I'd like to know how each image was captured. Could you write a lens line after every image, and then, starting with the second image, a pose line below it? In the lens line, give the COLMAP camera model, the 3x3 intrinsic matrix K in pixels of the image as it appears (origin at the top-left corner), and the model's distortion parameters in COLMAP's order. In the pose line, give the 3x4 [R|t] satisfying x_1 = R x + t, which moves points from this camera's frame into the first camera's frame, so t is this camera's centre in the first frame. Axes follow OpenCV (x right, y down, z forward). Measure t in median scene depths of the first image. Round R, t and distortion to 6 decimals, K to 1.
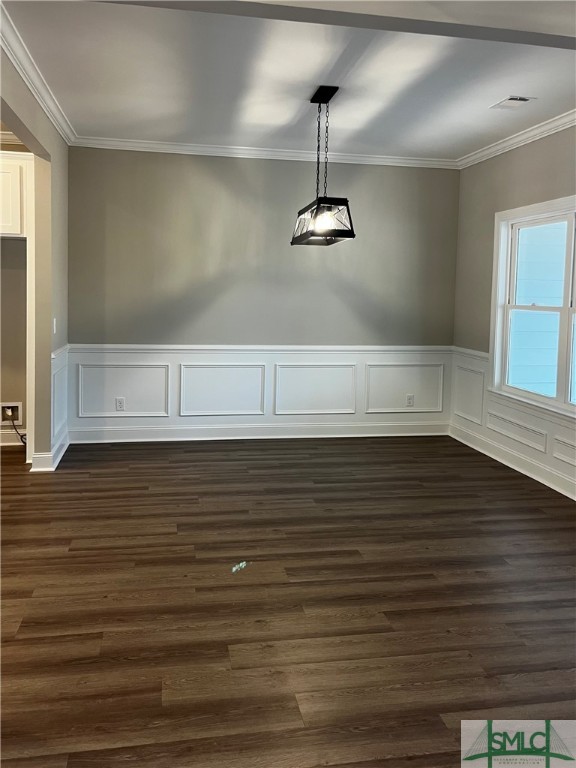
lens RADIAL K [[659.1, 0, 289.9], [0, 659.1, 323.4], [0, 0, 1]] dist [0.035533, -0.006369]
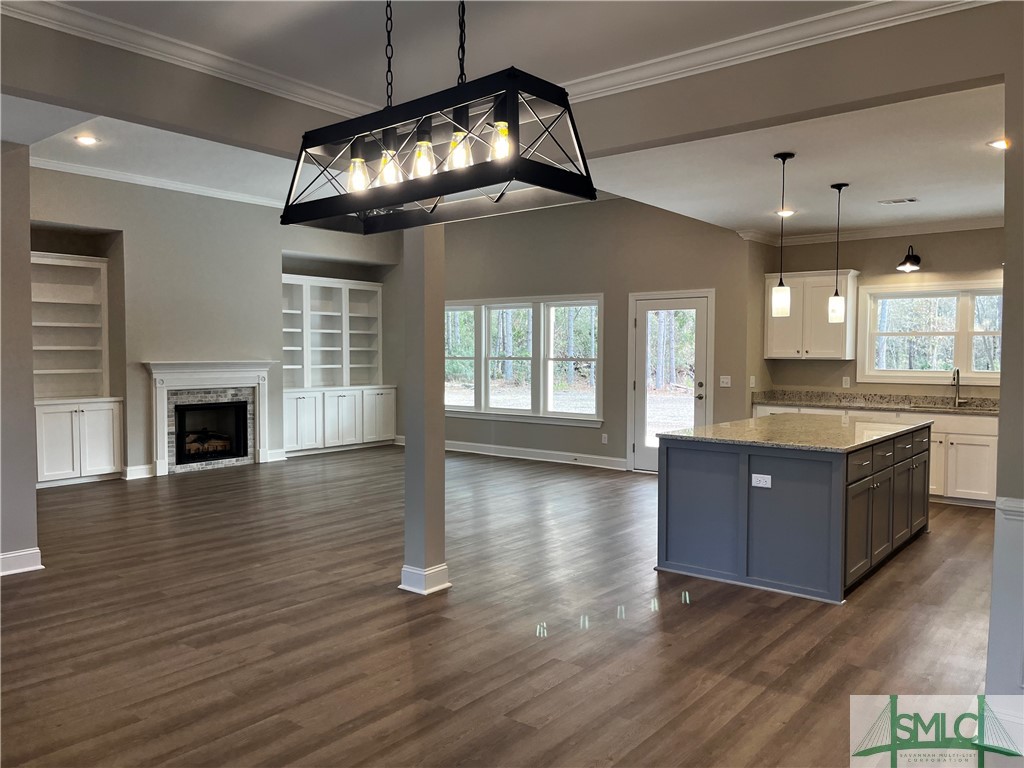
lens RADIAL K [[774.6, 0, 509.4], [0, 774.6, 387.4], [0, 0, 1]] dist [0.032814, -0.035021]
pose [[-0.764982, 0.010770, -0.643961, 0.218978], [-0.048256, 0.996091, 0.073985, -0.046994], [0.642241, 0.087672, -0.761472, 1.056310]]
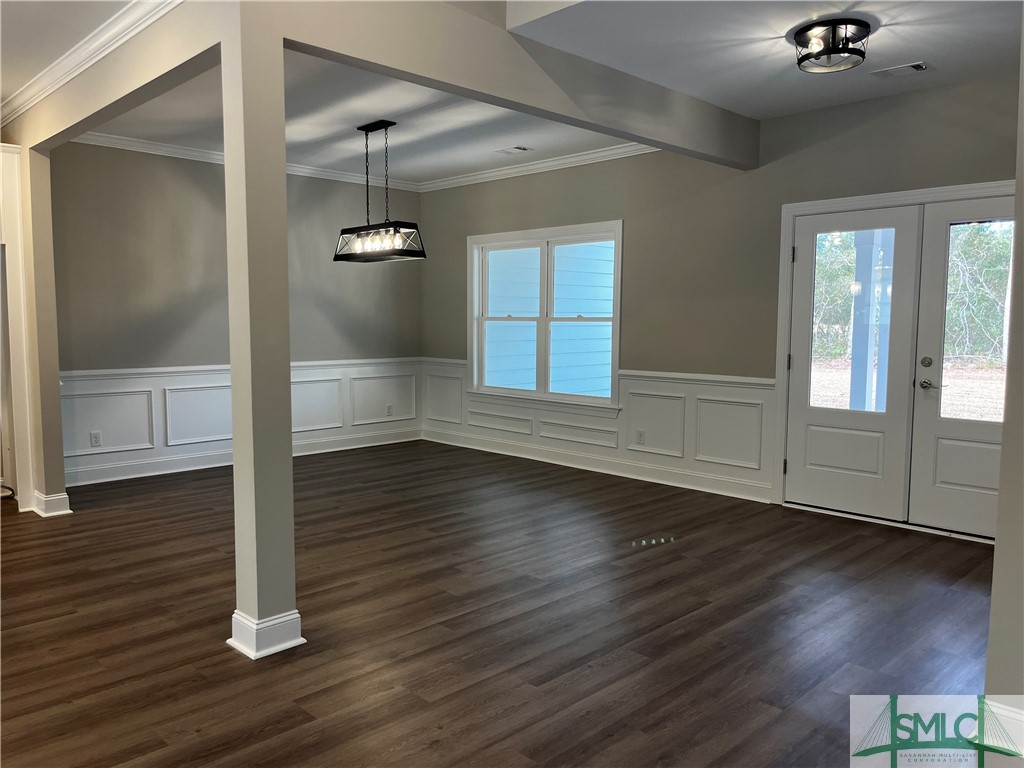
lens RADIAL K [[772.0, 0, 516.0], [0, 772.0, 386.8], [0, 0, 1]] dist [0.078341, -0.106464]
pose [[0.828352, -0.066090, 0.556296, -0.388063], [0.040138, 0.997466, 0.058735, 0.016933], [-0.558769, -0.026325, 0.828906, -0.164036]]
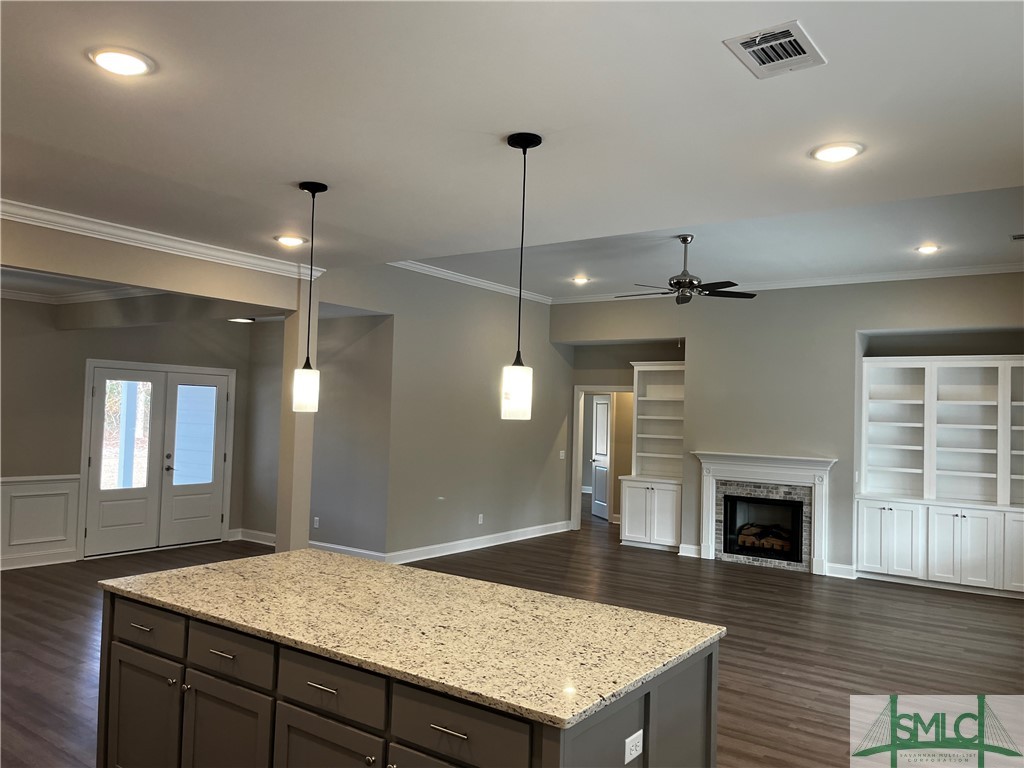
lens RADIAL K [[774.6, 0, 509.4], [0, 774.6, 387.4], [0, 0, 1]] dist [0.032814, -0.035021]
pose [[-0.686318, -0.013416, 0.727177, -1.174297], [-0.006882, 0.999905, 0.011951, -0.106931], [-0.727269, 0.003198, -0.686346, 0.885490]]
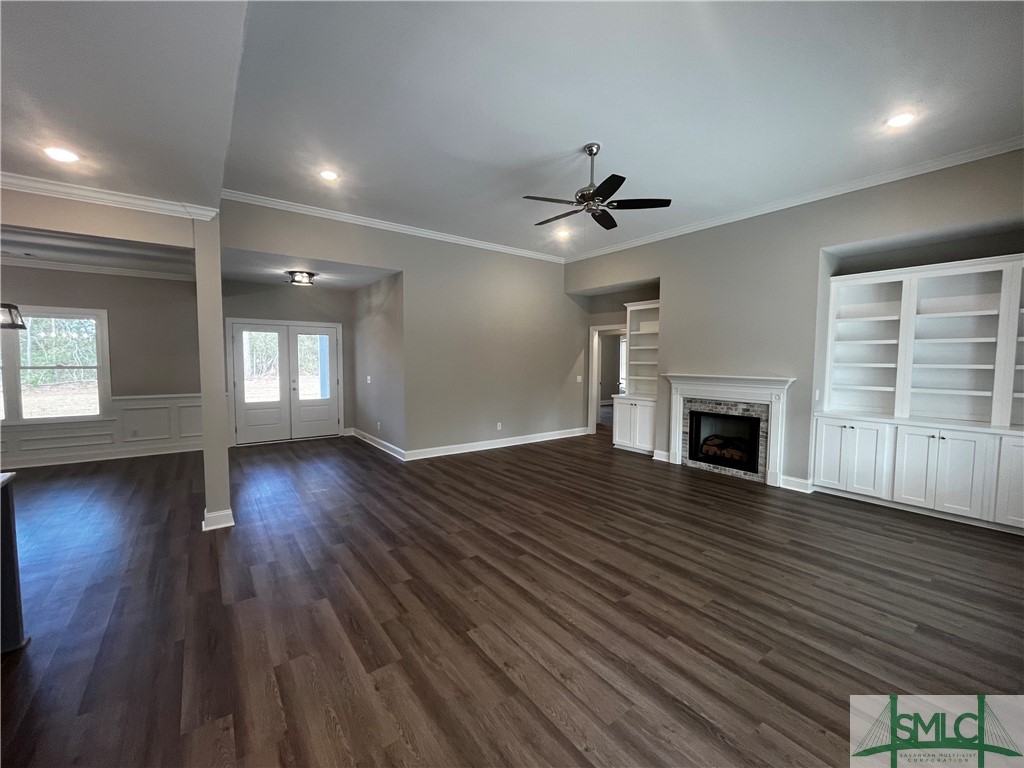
lens RADIAL K [[417.8, 0, 512.0], [0, 417.8, 384.0], [0, 0, 1]] dist [-0.003338, 0.000050]
pose [[-0.436023, -0.074532, 0.896844, -1.013854], [0.030567, 0.994763, 0.097530, -0.039757], [-0.899416, 0.069940, -0.431462, 0.247598]]
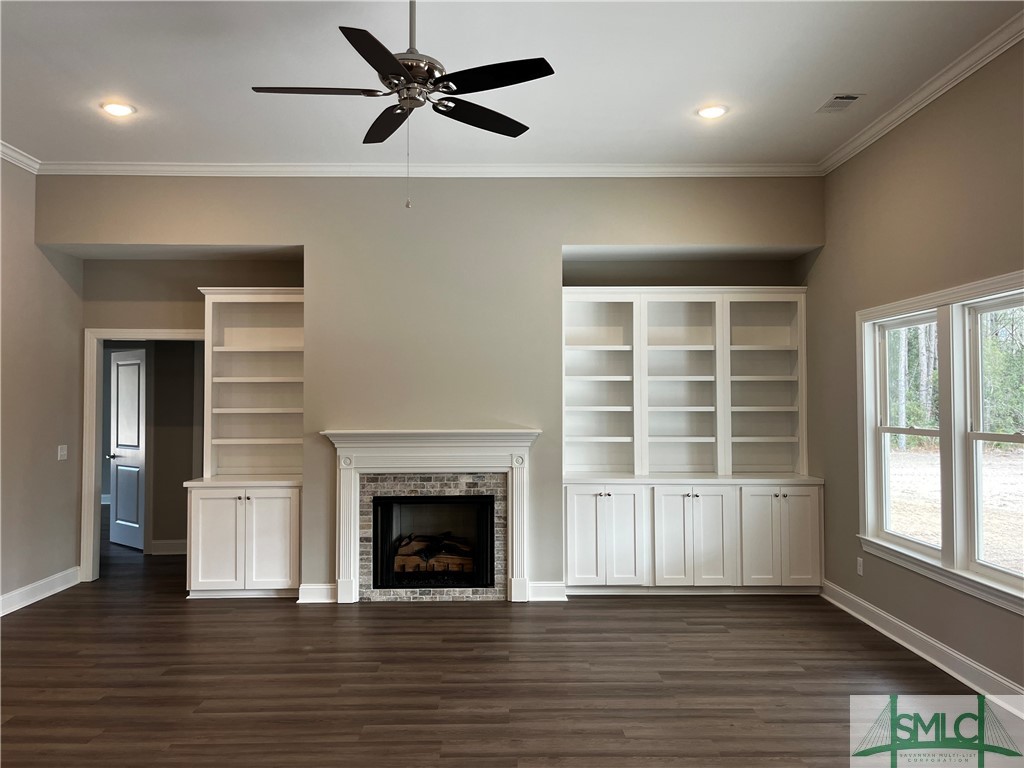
lens RADIAL K [[775.1, 0, 505.5], [0, 775.1, 374.6], [0, 0, 1]] dist [0.060365, -0.079600]
pose [[-0.983631, -0.009290, 0.179953, -0.646445], [-0.006129, 0.999817, 0.018111, -0.045423], [-0.180088, 0.016712, -0.983509, 0.409800]]
